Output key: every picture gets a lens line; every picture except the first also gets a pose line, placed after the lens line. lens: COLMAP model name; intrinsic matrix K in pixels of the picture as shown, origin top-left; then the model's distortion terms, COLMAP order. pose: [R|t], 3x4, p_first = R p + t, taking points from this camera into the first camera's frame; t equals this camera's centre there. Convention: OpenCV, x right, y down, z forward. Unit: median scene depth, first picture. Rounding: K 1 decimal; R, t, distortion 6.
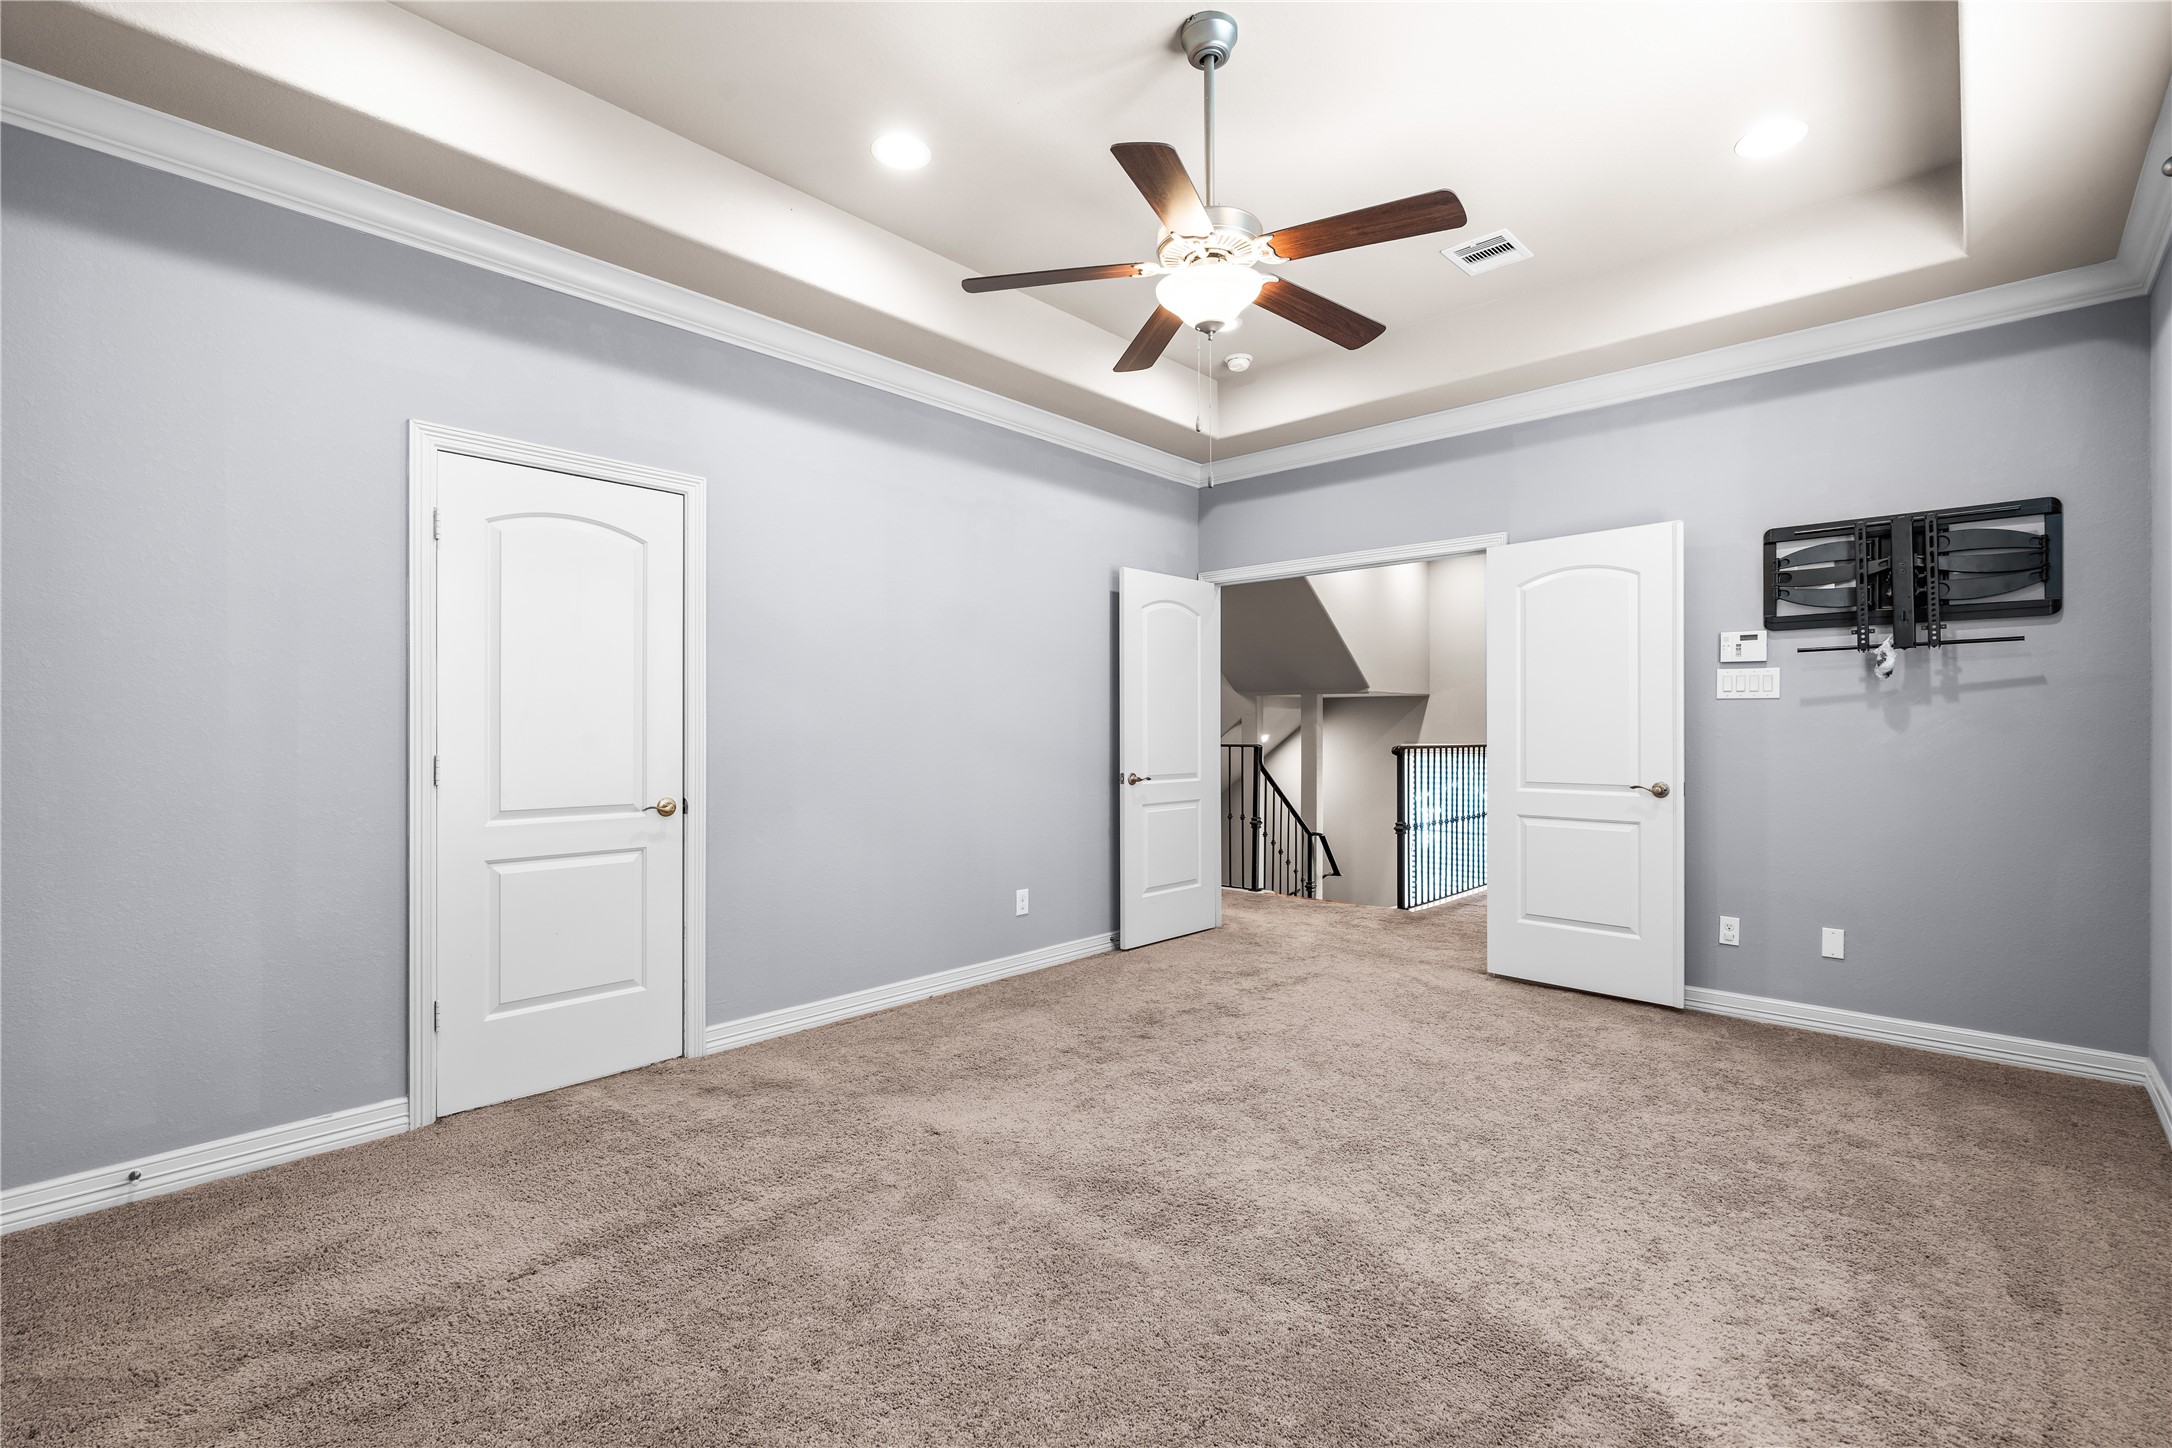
lens RADIAL K [[984.2, 0, 1088.2], [0, 984.2, 730.2], [0, 0, 1]] dist [-0.010717, 0.003496]
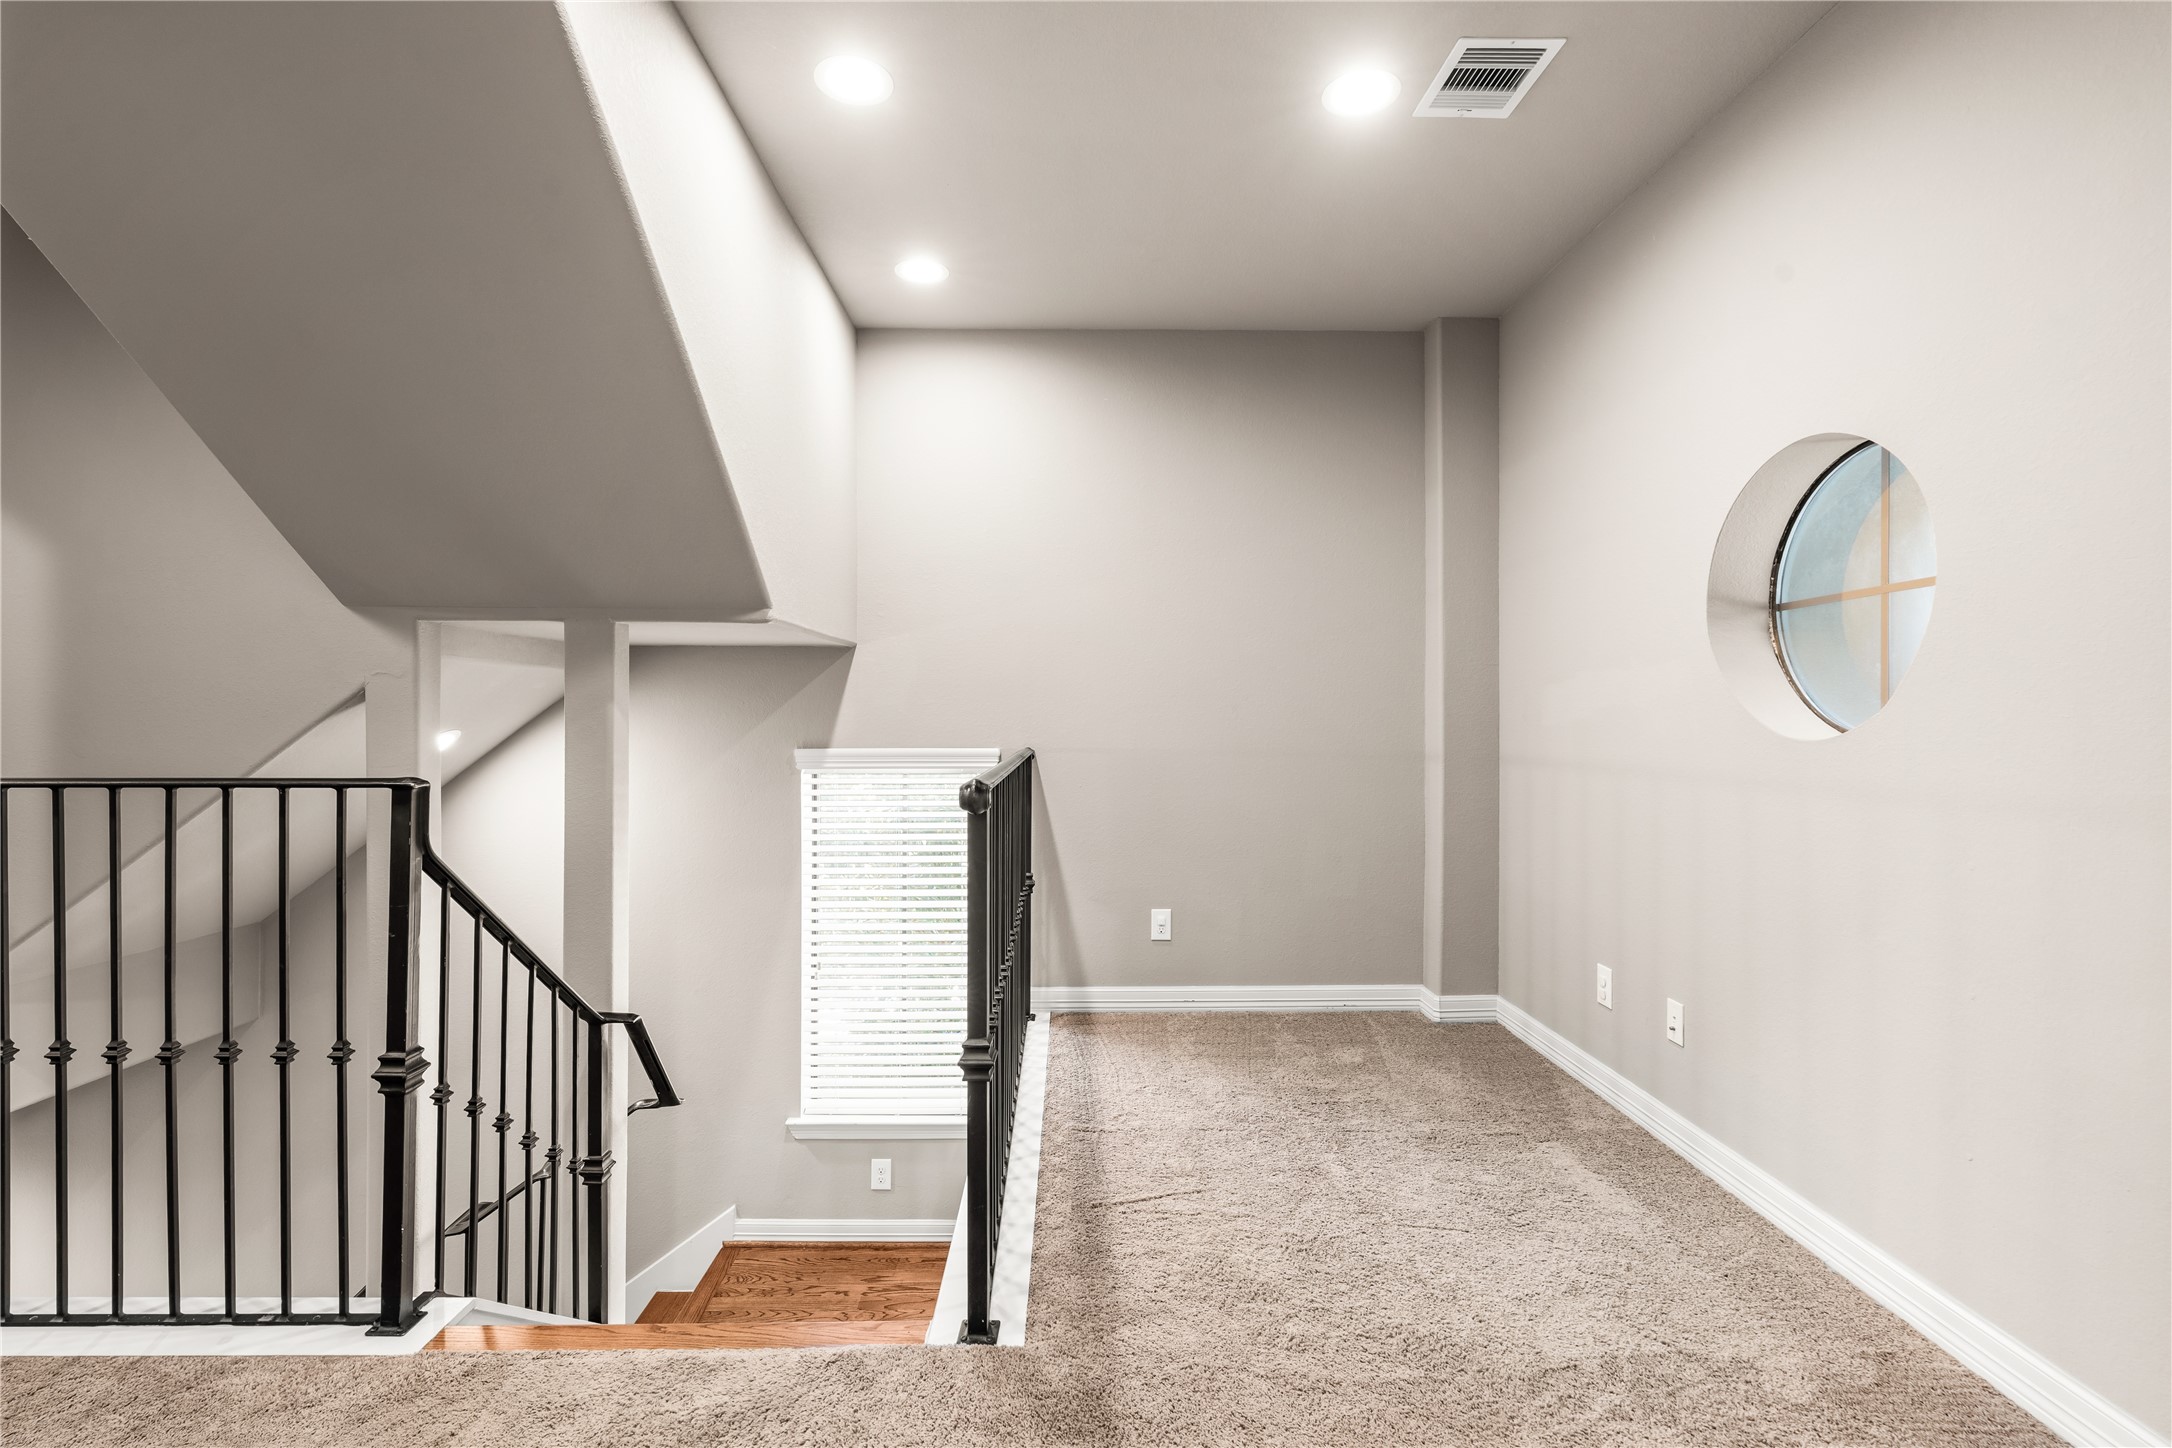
lens RADIAL K [[984.2, 0, 1091.8], [0, 984.2, 720.8], [0, 0, 1]] dist [-0.010717, 0.003496]
pose [[0.729551, -0.000407, 0.683926, 0.119618], [-0.004556, 0.999975, 0.005455, -0.002838], [-0.683911, -0.007096, 0.729531, 0.644528]]
